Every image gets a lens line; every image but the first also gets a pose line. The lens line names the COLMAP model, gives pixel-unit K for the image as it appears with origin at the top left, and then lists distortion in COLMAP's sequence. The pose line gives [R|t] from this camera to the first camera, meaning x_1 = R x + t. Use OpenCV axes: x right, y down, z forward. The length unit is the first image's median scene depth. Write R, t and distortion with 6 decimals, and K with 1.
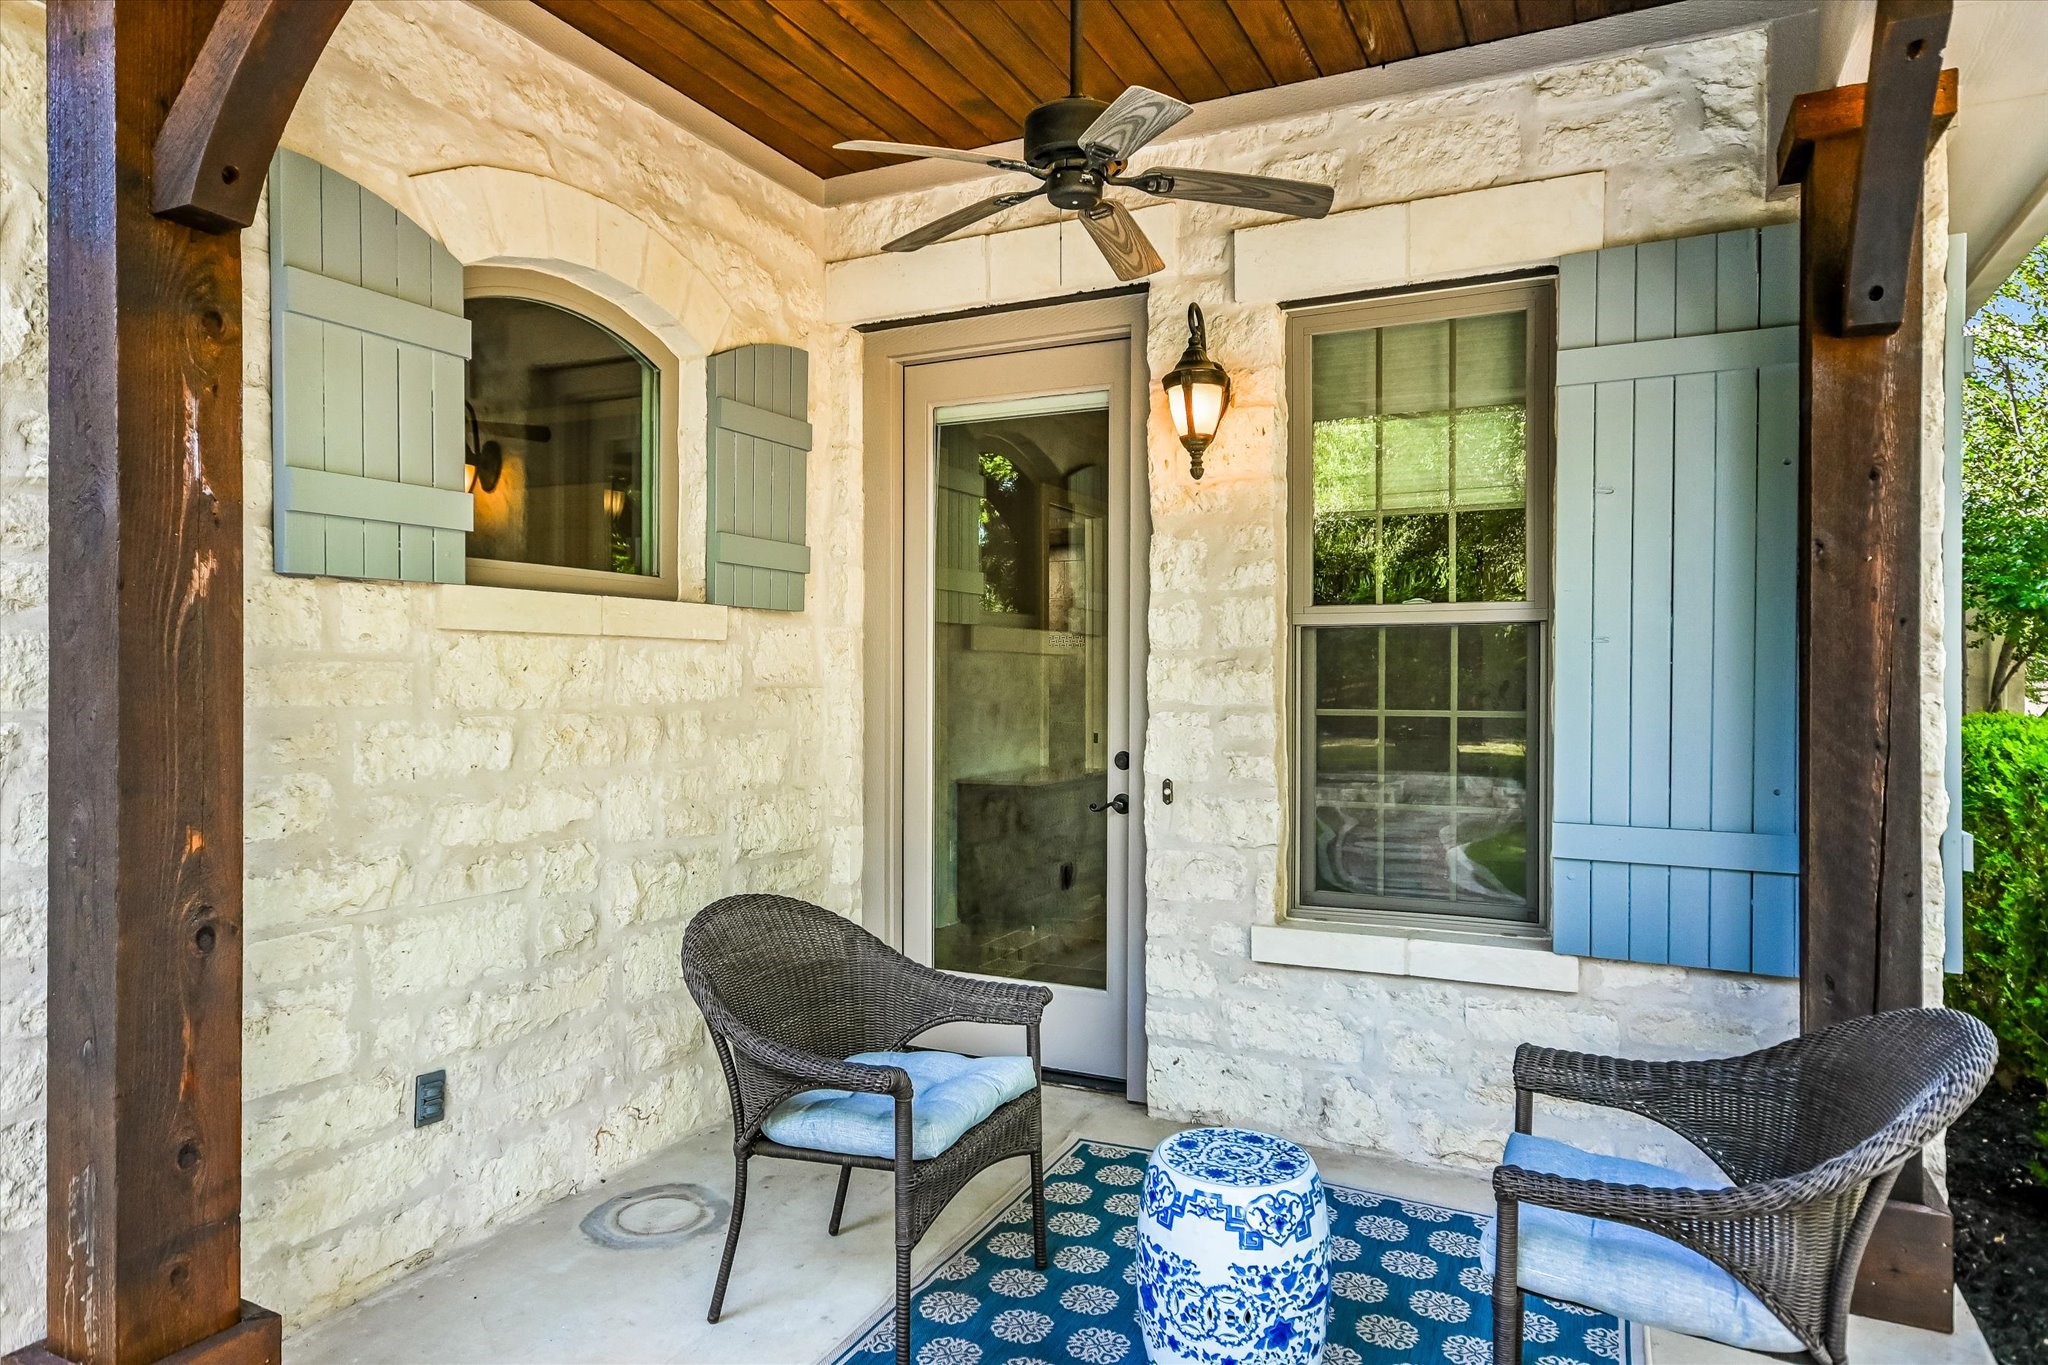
lens RADIAL K [[1251.0, 0, 1024.0], [0, 1251.0, 682.5], [0, 0, 1]] dist [0.002149, -0.000061]
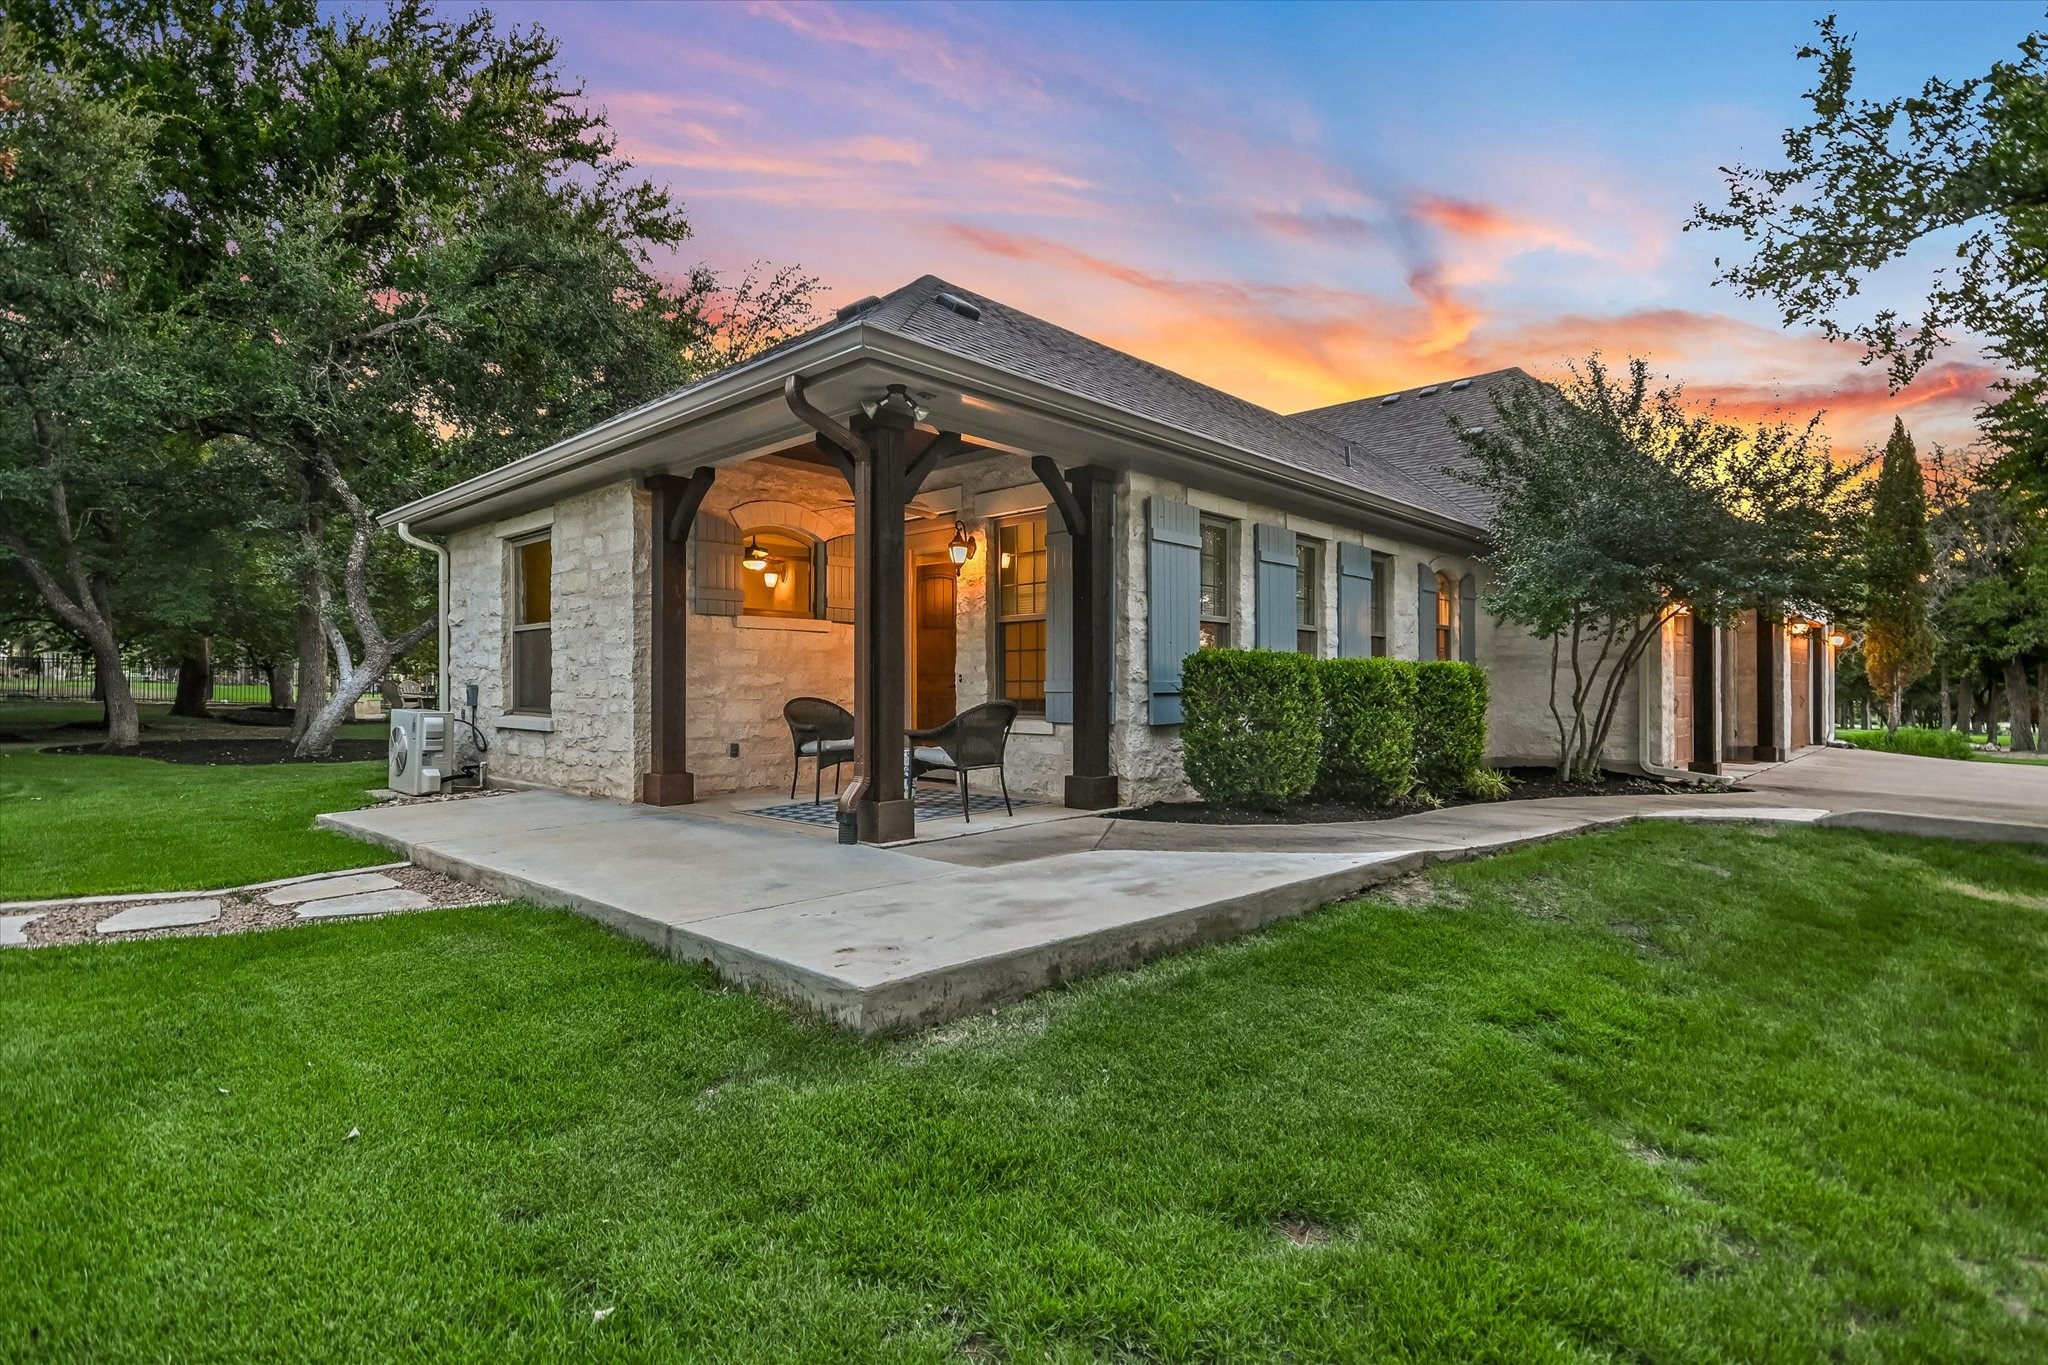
lens RADIAL K [[994.6, 0, 1024.0], [0, 994.6, 682.5], [0, 0, 1]] dist [-0.000870, -0.000383]
pose [[0.953858, -0.005005, -0.300217, 1.353963], [-0.000772, 0.999817, -0.019121, 0.196609], [0.300257, 0.018471, 0.953679, -1.721816]]
